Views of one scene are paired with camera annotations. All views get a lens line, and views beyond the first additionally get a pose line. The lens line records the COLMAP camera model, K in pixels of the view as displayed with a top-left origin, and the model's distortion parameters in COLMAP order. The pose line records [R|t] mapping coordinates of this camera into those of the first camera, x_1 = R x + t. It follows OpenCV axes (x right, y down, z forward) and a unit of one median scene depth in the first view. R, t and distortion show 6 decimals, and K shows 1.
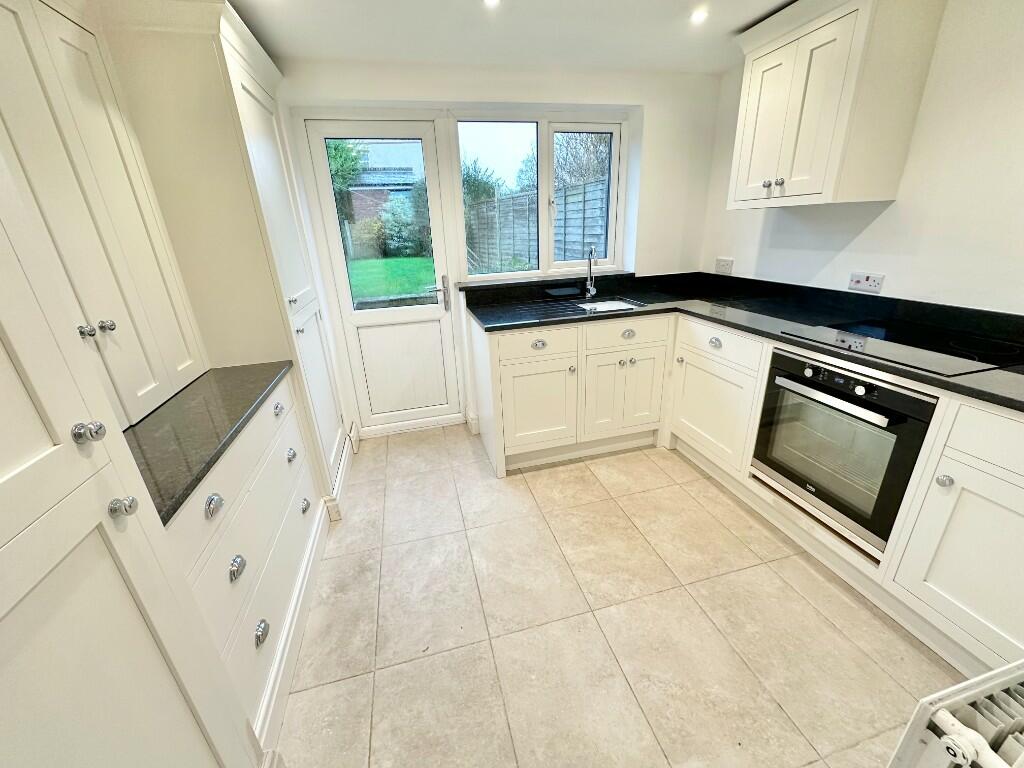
lens RADIAL K [[407.3, 0, 512.7], [0, 407.3, 382.5], [0, 0, 1]] dist [-0.001238, -0.000305]
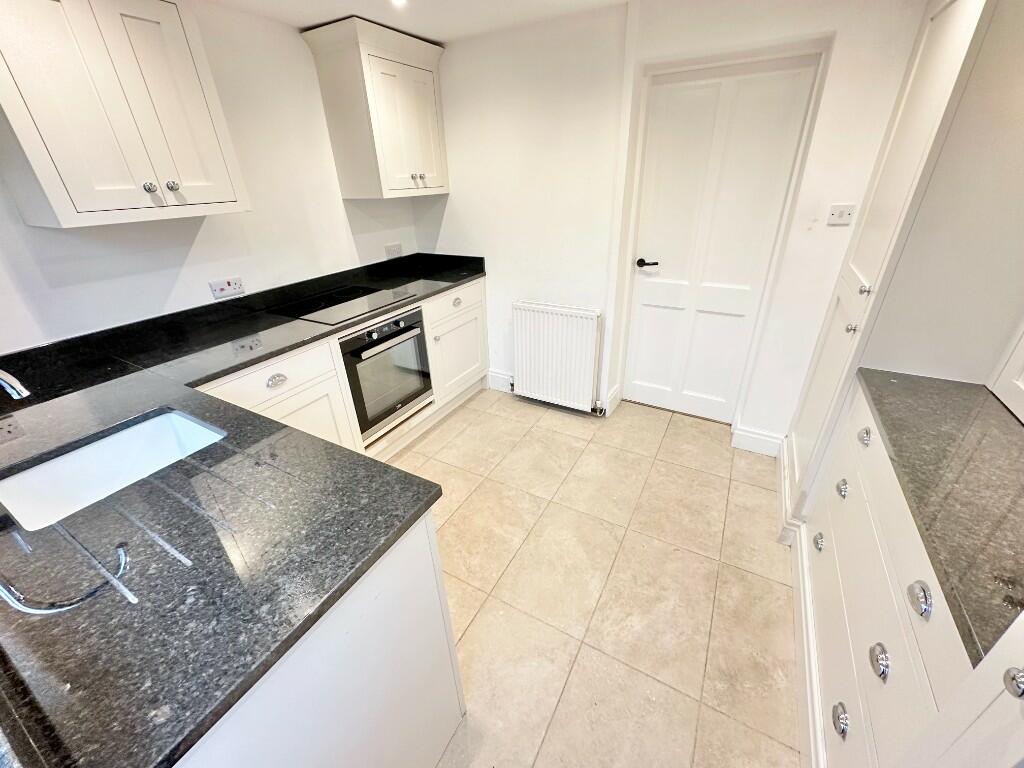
lens RADIAL K [[407.3, 0, 512.7], [0, 407.3, 382.5], [0, 0, 1]] dist [-0.001238, -0.000305]
pose [[-0.716923, -0.251255, 0.650302, -0.443014], [0.310904, 0.719673, 0.620813, -0.538034], [-0.623987, 0.647257, -0.437834, 1.260711]]
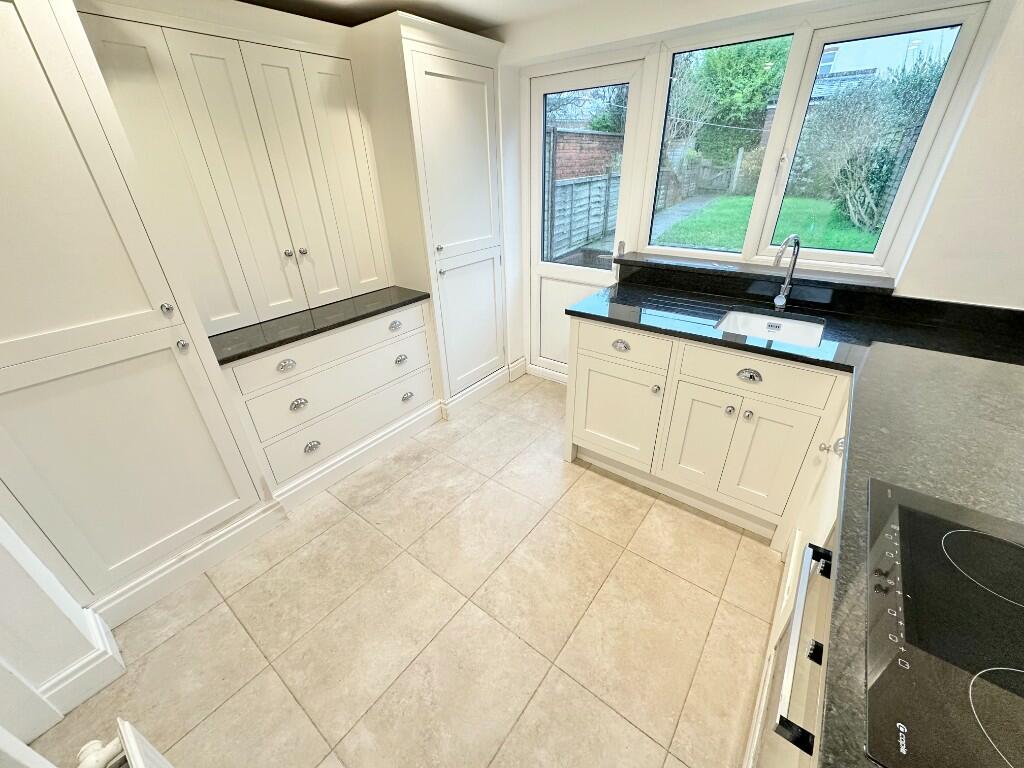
lens RADIAL K [[407.3, 0, 512.7], [0, 407.3, 382.5], [0, 0, 1]] dist [-0.001238, -0.000305]
pose [[0.612964, 0.396349, -0.683507, 0.674798], [-0.283301, 0.917808, 0.278152, -0.244539], [0.737574, 0.023141, 0.674870, 0.322666]]
